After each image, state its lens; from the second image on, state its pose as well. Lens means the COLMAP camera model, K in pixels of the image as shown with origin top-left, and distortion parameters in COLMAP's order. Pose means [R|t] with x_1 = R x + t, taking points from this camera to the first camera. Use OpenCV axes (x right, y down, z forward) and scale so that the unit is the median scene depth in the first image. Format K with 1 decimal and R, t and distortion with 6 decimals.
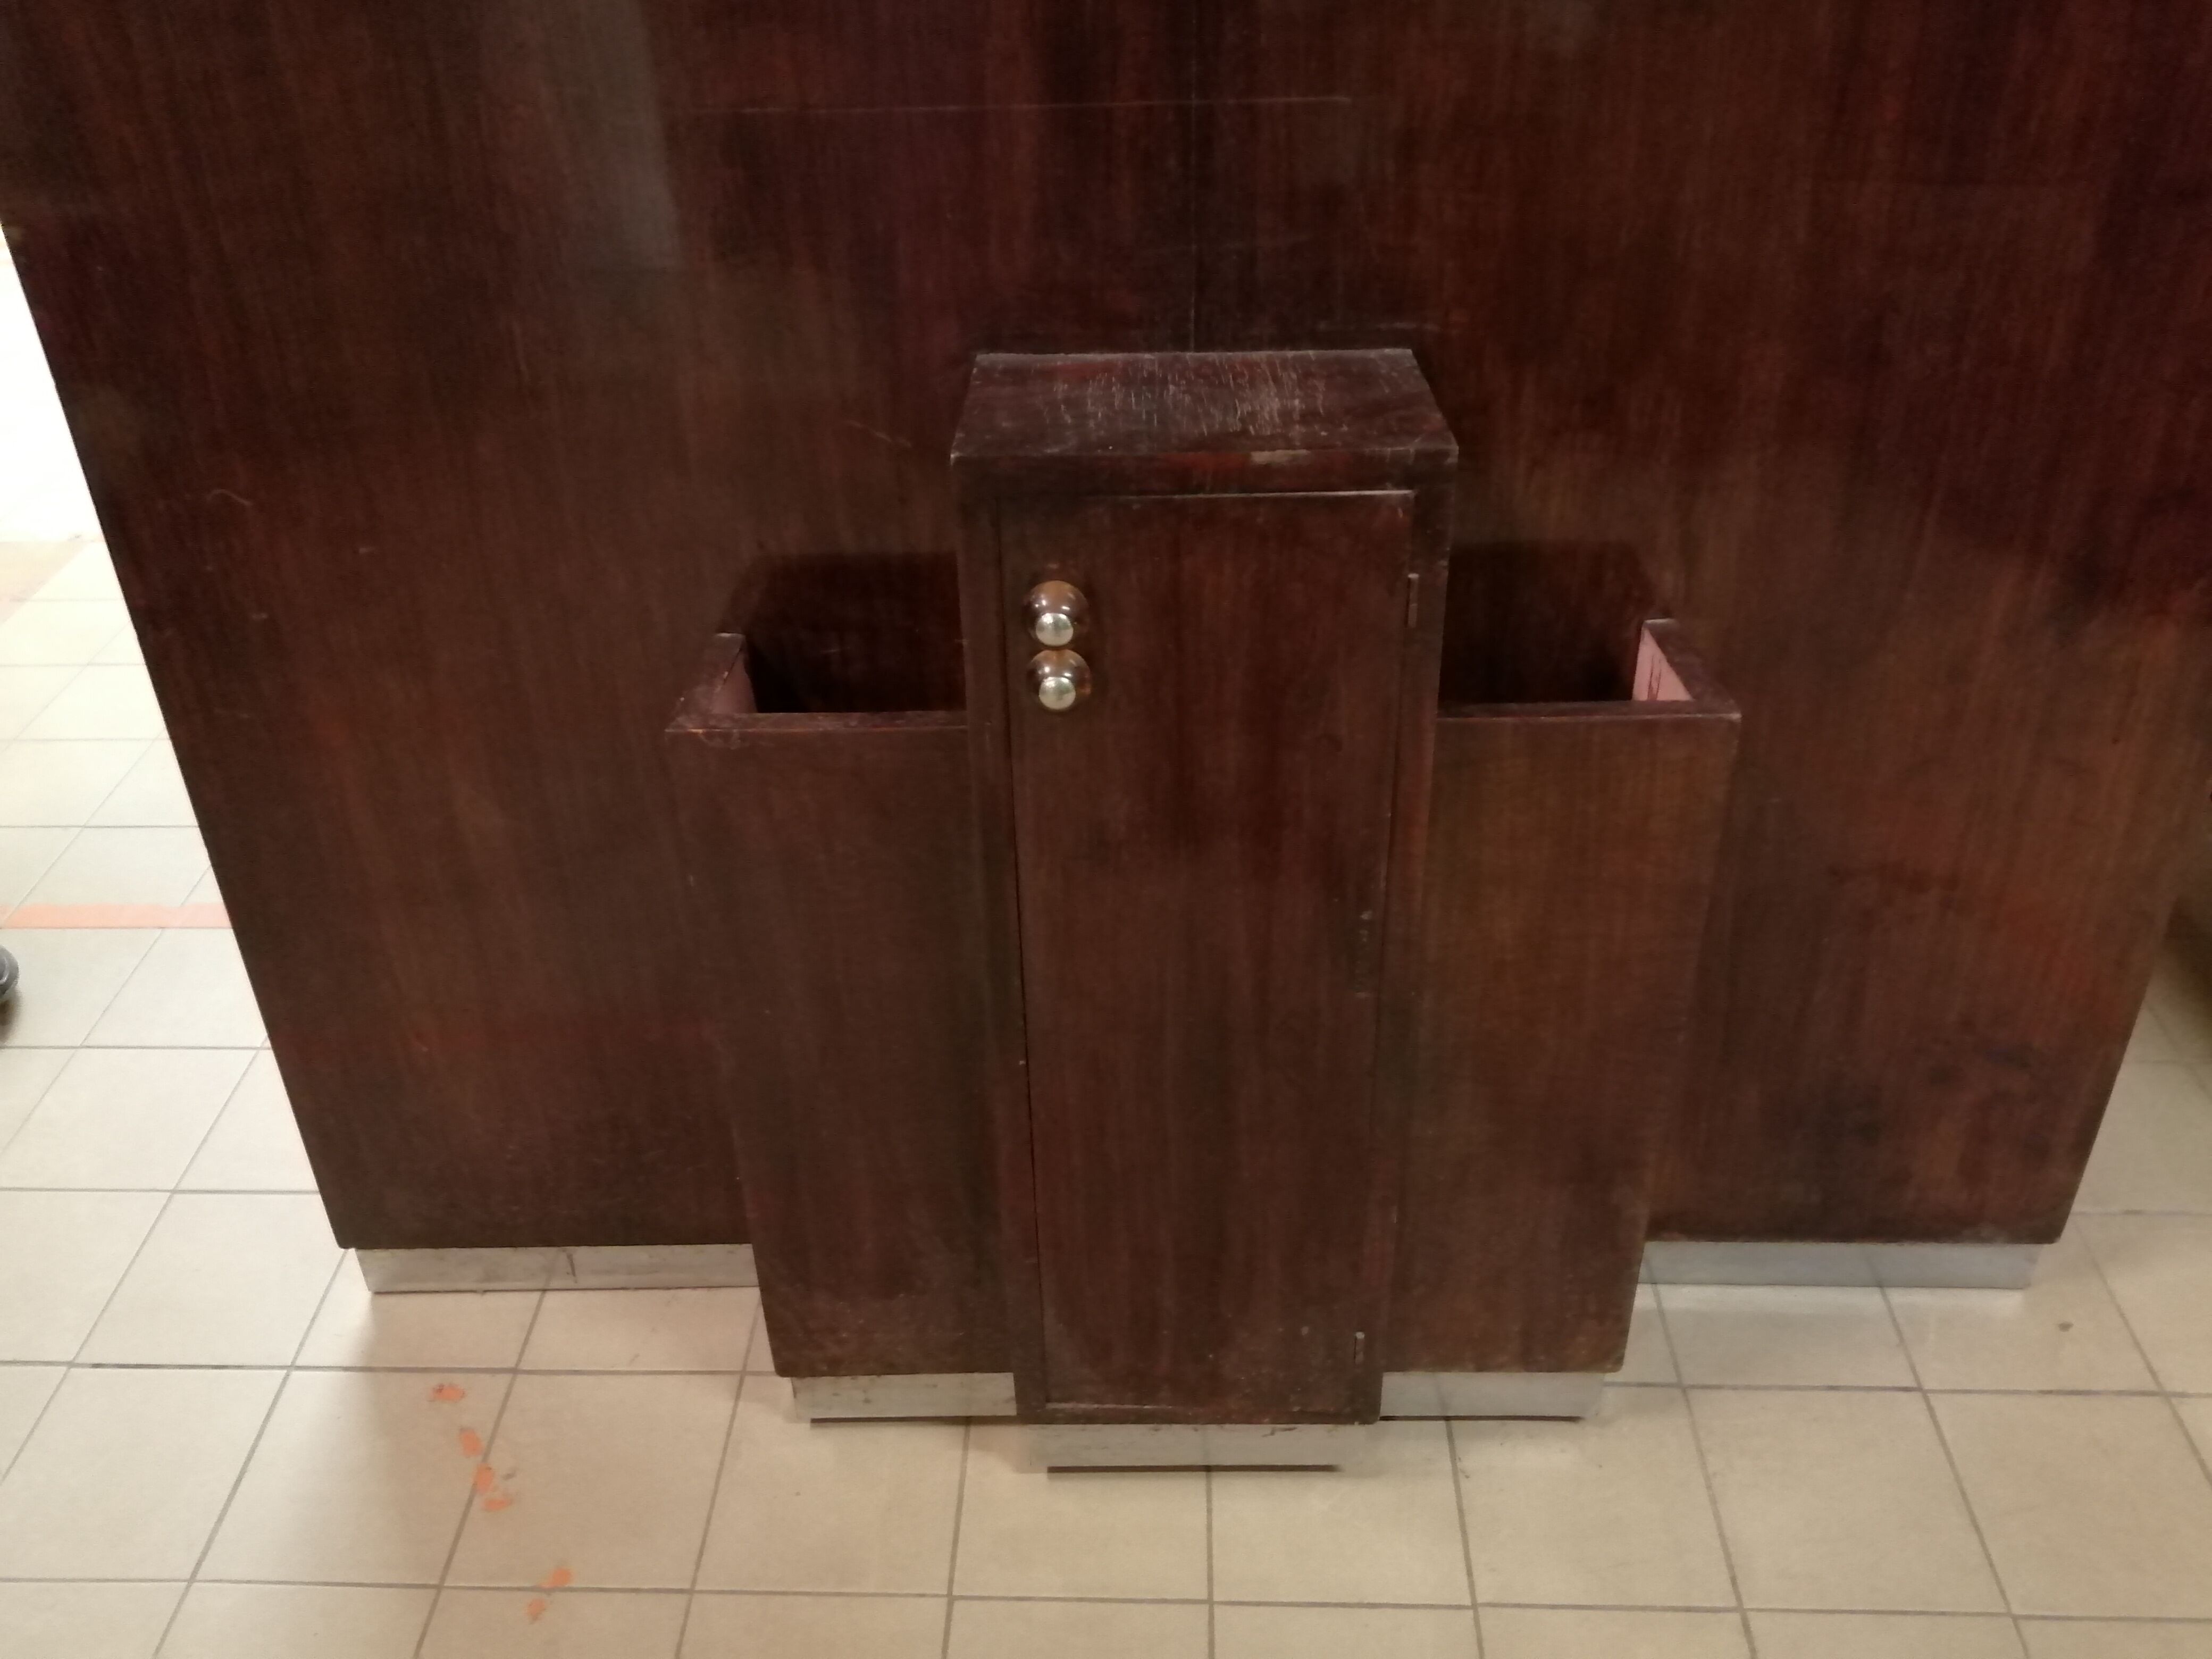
lens RADIAL K [[1748.3, 0, 1106.0], [0, 1748.3, 829.5], [0, 0, 1]] dist [0.073171, -0.129908]
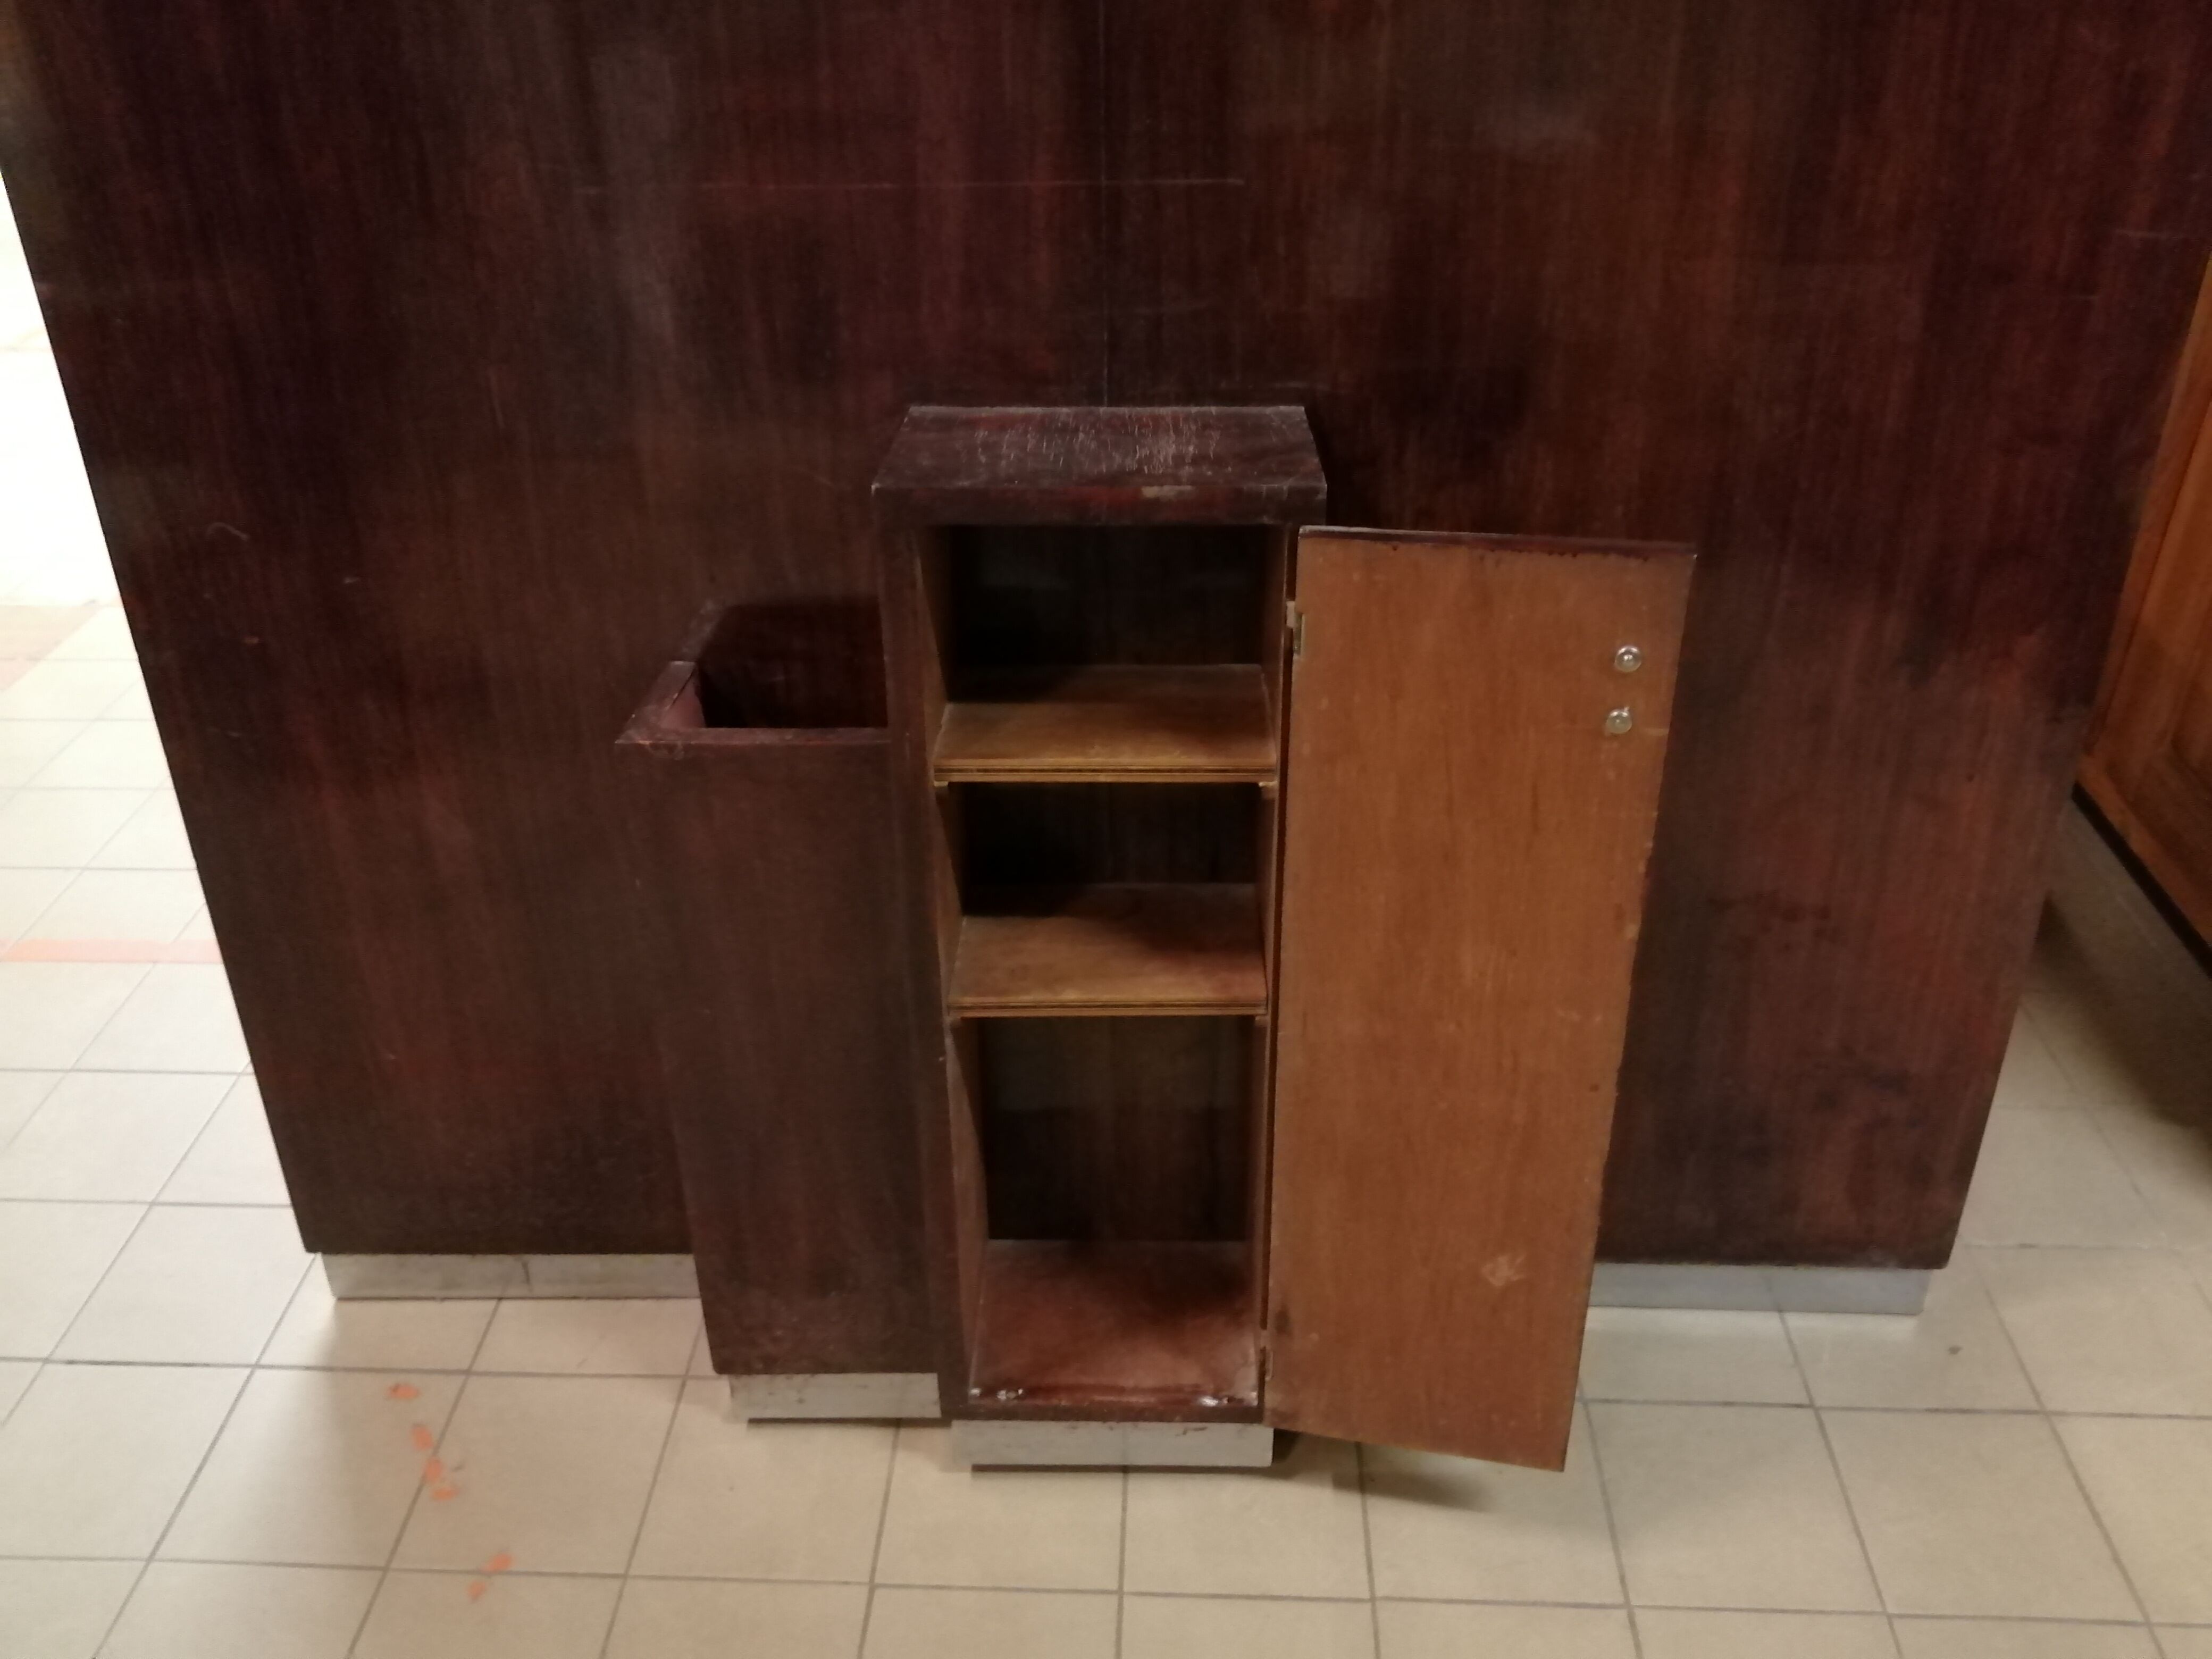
lens RADIAL K [[1748.3, 0, 1106.0], [0, 1748.3, 829.5], [0, 0, 1]] dist [0.073171, -0.129908]
pose [[0.999898, 0.013127, -0.005691, 0.049706], [-0.013445, 0.998112, -0.059938, 0.048971], [0.004893, 0.060009, 0.998186, -0.068146]]
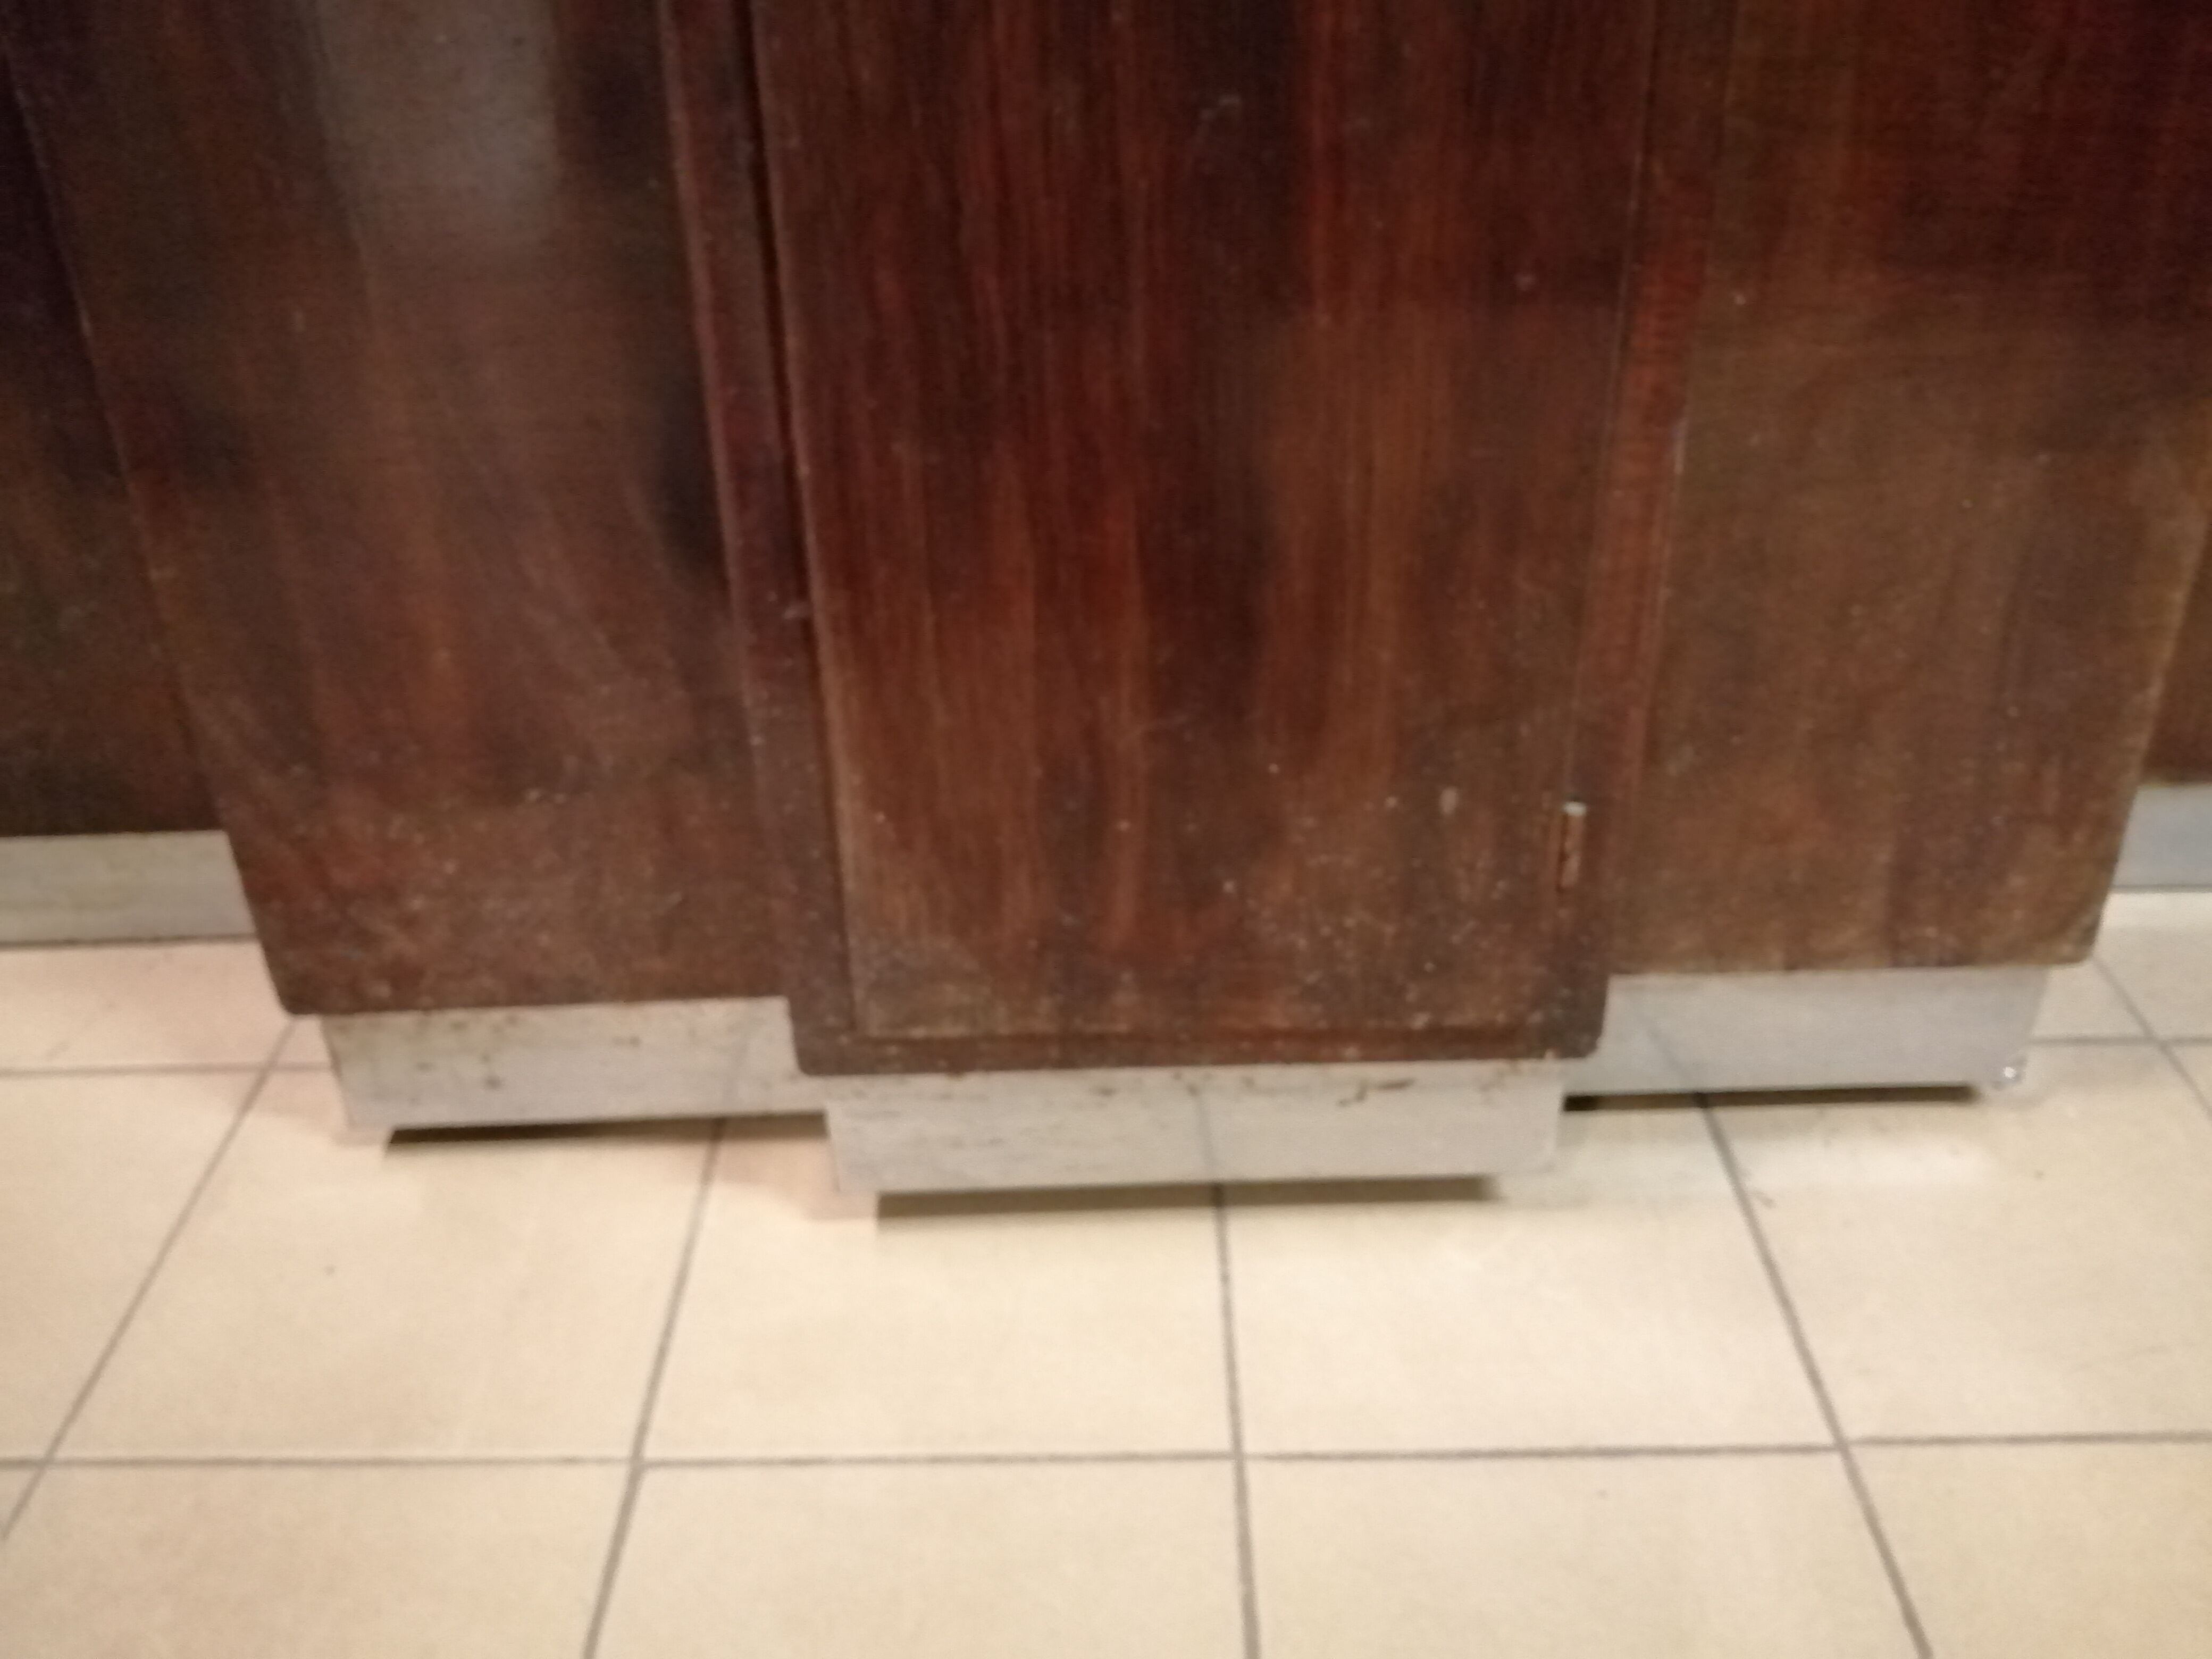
lens RADIAL K [[1785.2, 0, 1103.6], [0, 1785.2, 821.6], [0, 0, 1]] dist [0.020832, -0.063904]
pose [[0.999494, -0.015059, 0.028035, 0.015994], [0.016451, 0.998608, -0.050117, 0.298610], [-0.027241, 0.050553, 0.998350, 0.545116]]
